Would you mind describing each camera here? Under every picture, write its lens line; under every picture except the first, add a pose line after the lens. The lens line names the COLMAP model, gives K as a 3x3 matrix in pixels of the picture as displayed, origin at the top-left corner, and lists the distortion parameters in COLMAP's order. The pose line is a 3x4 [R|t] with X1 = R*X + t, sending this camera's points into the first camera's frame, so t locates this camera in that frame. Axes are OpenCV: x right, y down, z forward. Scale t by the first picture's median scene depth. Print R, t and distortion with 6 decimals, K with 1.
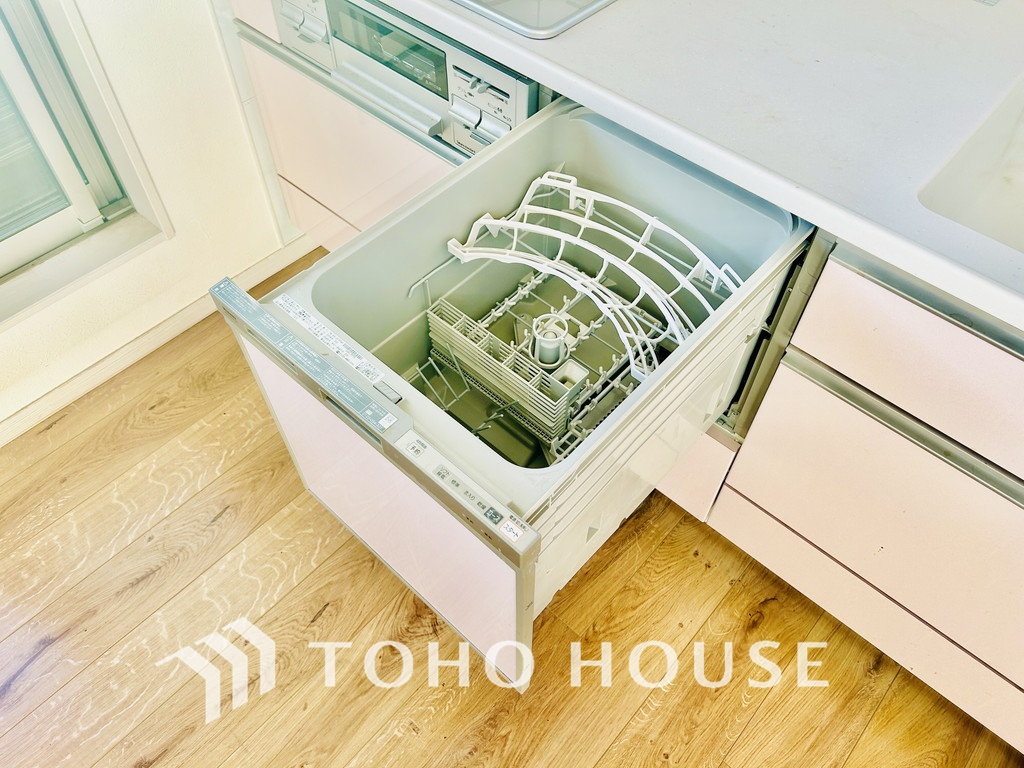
lens RADIAL K [[771.6, 0, 508.3], [0, 771.6, 391.3], [0, 0, 1]] dist [0.031217, -0.037612]
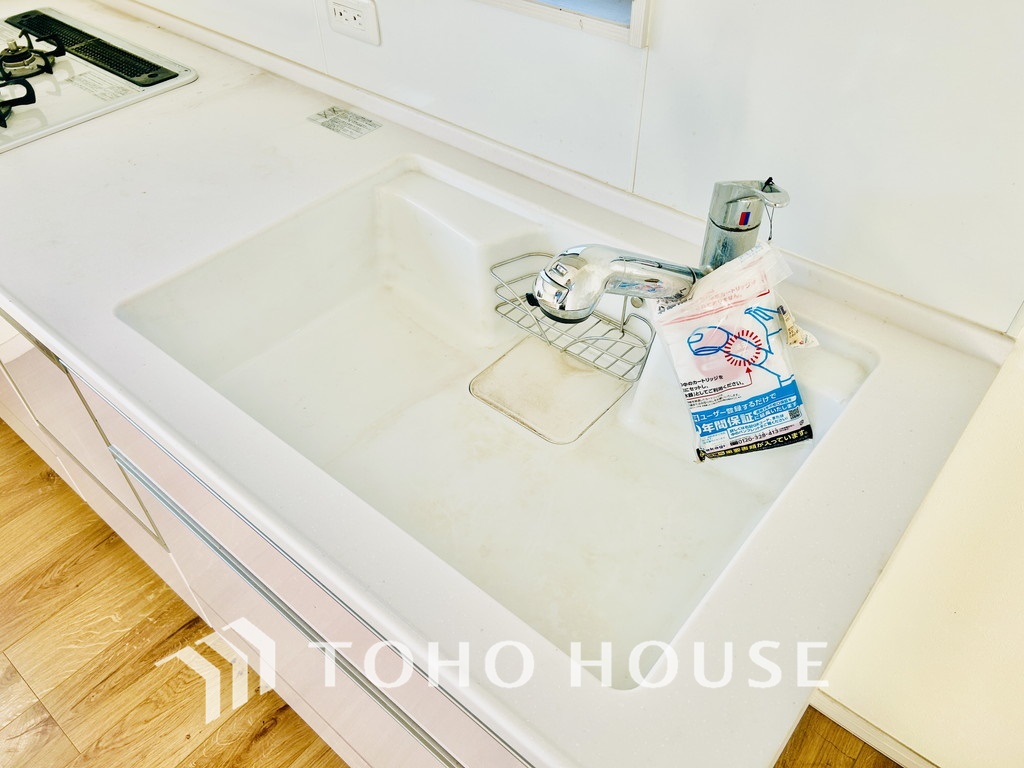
lens RADIAL K [[771.6, 0, 514.4], [0, 771.6, 387.9], [0, 0, 1]] dist [0.031217, -0.037612]
pose [[0.999078, -0.040354, 0.014620, 0.638238], [0.042254, 0.984542, -0.169975, 0.050119], [-0.007535, 0.170437, 0.985340, -0.052622]]
